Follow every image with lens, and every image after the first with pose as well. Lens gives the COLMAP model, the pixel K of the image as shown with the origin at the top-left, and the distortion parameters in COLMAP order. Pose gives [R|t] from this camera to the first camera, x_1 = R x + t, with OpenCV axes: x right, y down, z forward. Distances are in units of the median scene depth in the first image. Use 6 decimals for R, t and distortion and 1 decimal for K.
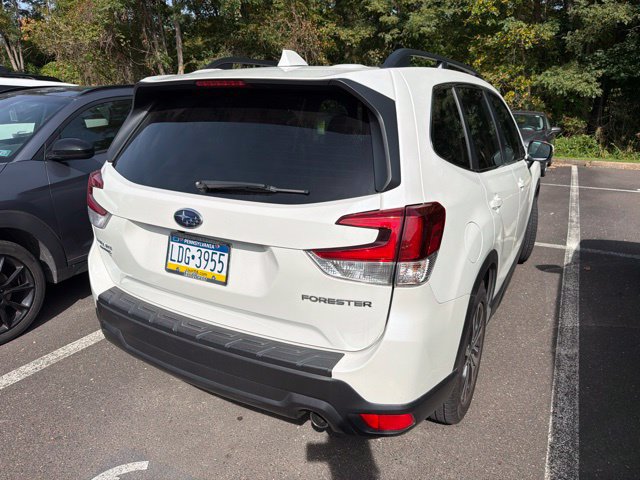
lens RADIAL K [[451.1, 0, 318.6], [0, 451.1, 241.6], [0, 0, 1]] dist [0.013357, -0.020954]
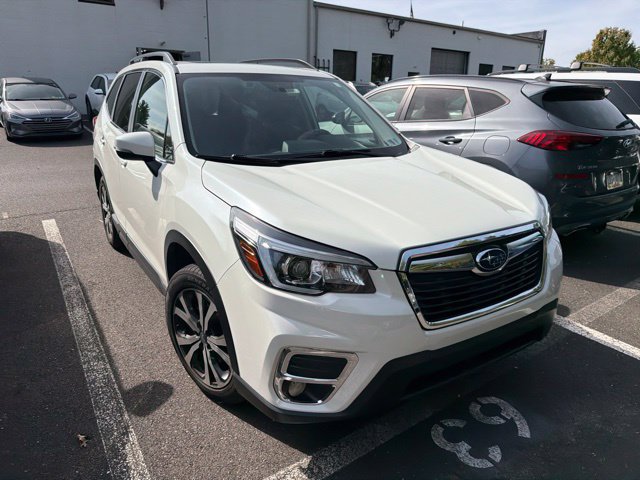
lens RADIAL K [[451.1, 0, 320.1], [0, 451.1, 239.5], [0, 0, 1]] dist [0.013357, -0.020954]
pose [[-0.466042, 0.240284, -0.851510, 1.340072], [-0.291087, 0.867197, 0.404027, -0.595652], [0.835508, 0.436157, -0.334206, 2.061951]]
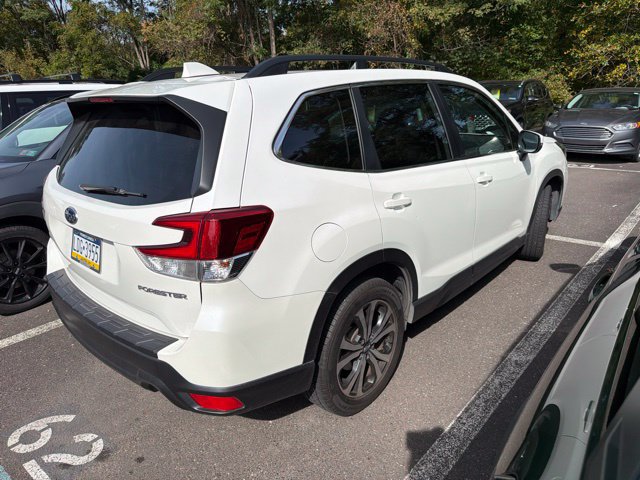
lens RADIAL K [[451.1, 0, 320.1], [0, 451.1, 237.4], [0, 0, 1]] dist [0.013357, -0.020954]
pose [[0.973819, 0.029208, -0.225439, 0.379409], [-0.023541, 0.999337, 0.027783, -0.026110], [0.226101, -0.021749, 0.973861, -0.009196]]
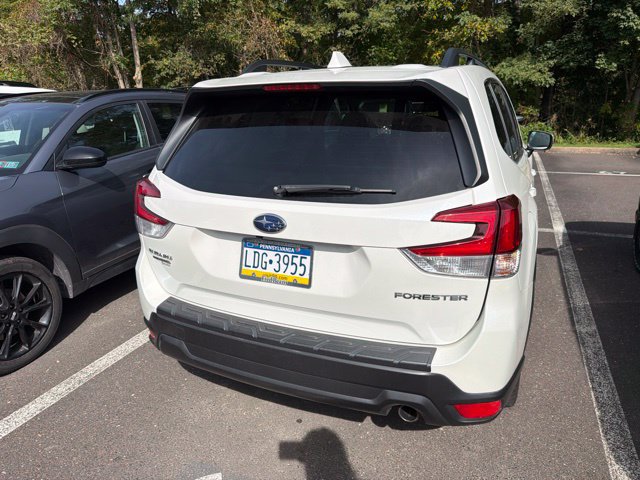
lens RADIAL K [[451.1, 0, 319.3], [0, 451.1, 234.1], [0, 0, 1]] dist [0.013357, -0.020954]
pose [[0.994695, -0.057044, 0.085605, -0.161635], [0.057647, 0.998326, -0.004591, -0.010294], [-0.085200, 0.009501, 0.996319, 0.000000]]
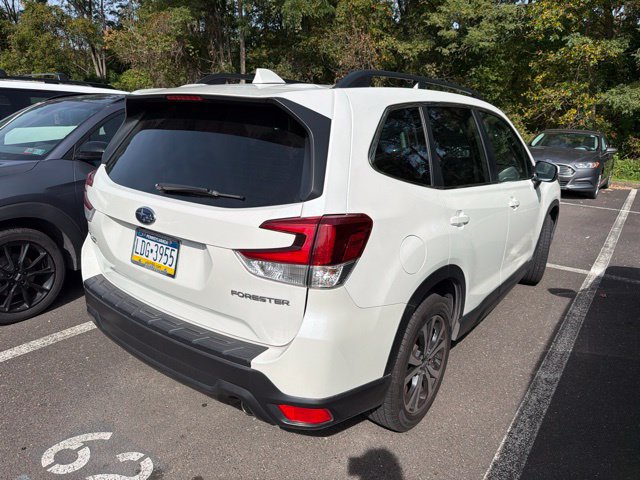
lens RADIAL K [[451.1, 0, 322.5], [0, 451.1, 240.8], [0, 0, 1]] dist [0.013357, -0.020954]
pose [[0.991334, 0.062566, -0.115508, 0.172886], [-0.065280, 0.997669, -0.019861, 0.002656], [0.113997, 0.027230, 0.993108, -0.042029]]
